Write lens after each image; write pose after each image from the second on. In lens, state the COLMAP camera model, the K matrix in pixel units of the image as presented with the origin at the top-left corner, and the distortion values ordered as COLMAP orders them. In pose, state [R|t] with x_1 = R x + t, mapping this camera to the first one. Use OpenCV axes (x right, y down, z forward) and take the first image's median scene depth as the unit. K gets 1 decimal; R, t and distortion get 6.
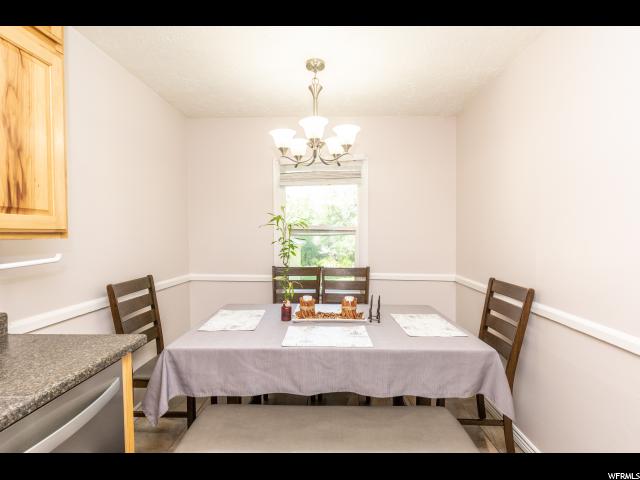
lens RADIAL K [[304.8, 0, 320.9], [0, 304.8, 239.7], [0, 0, 1]] dist [-0.000027, 0.002001]
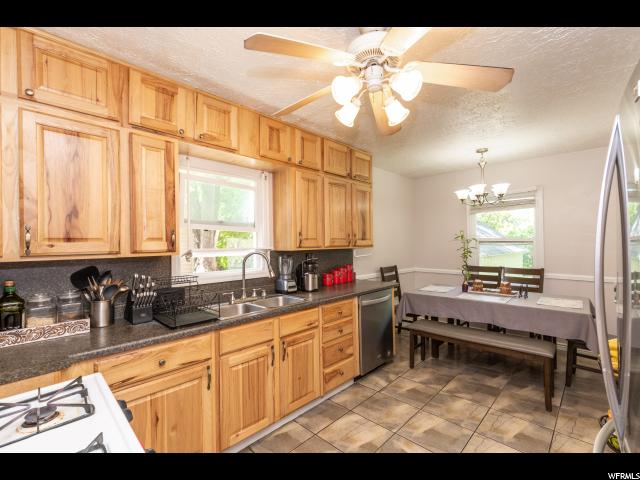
lens RADIAL K [[289.3, 0, 318.2], [0, 289.3, 243.4], [0, 0, 1]] dist [-0.002832, 0.000043]
pose [[0.743762, -0.007040, -0.668408, 0.410353], [-0.000869, 0.999933, -0.011500, -0.008972], [0.668445, 0.009134, 0.743706, -0.930895]]
